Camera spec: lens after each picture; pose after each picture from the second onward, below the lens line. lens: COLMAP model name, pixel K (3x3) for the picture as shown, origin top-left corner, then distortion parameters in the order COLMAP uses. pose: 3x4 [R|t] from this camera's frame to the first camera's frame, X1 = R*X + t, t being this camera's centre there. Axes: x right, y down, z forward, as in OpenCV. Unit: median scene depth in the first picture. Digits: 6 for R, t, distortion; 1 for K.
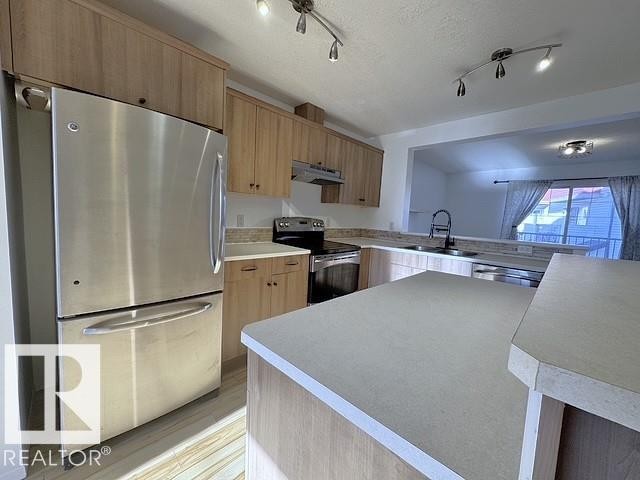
lens RADIAL K [[255.5, 0, 320.6], [0, 255.5, 238.6], [0, 0, 1]] dist [-0.000814, 0.000977]
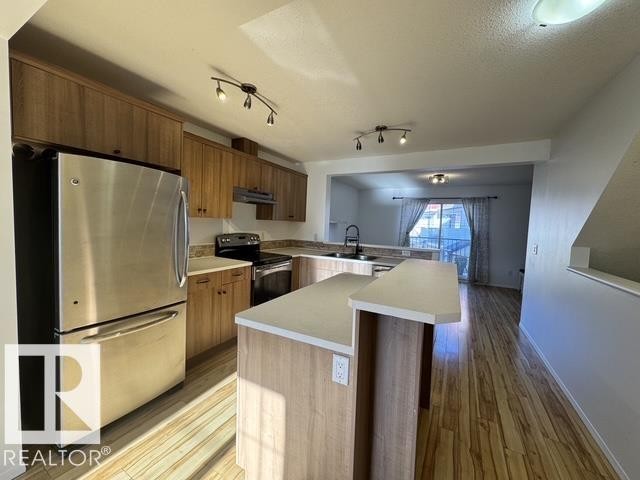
lens RADIAL K [[255.5, 0, 318.9], [0, 255.5, 237.9], [0, 0, 1]] dist [-0.000814, 0.000977]
pose [[0.960632, -0.029114, 0.276294, -0.070369], [0.034730, 0.999277, -0.015454, -0.042755], [-0.275644, 0.024441, 0.960949, -0.275149]]
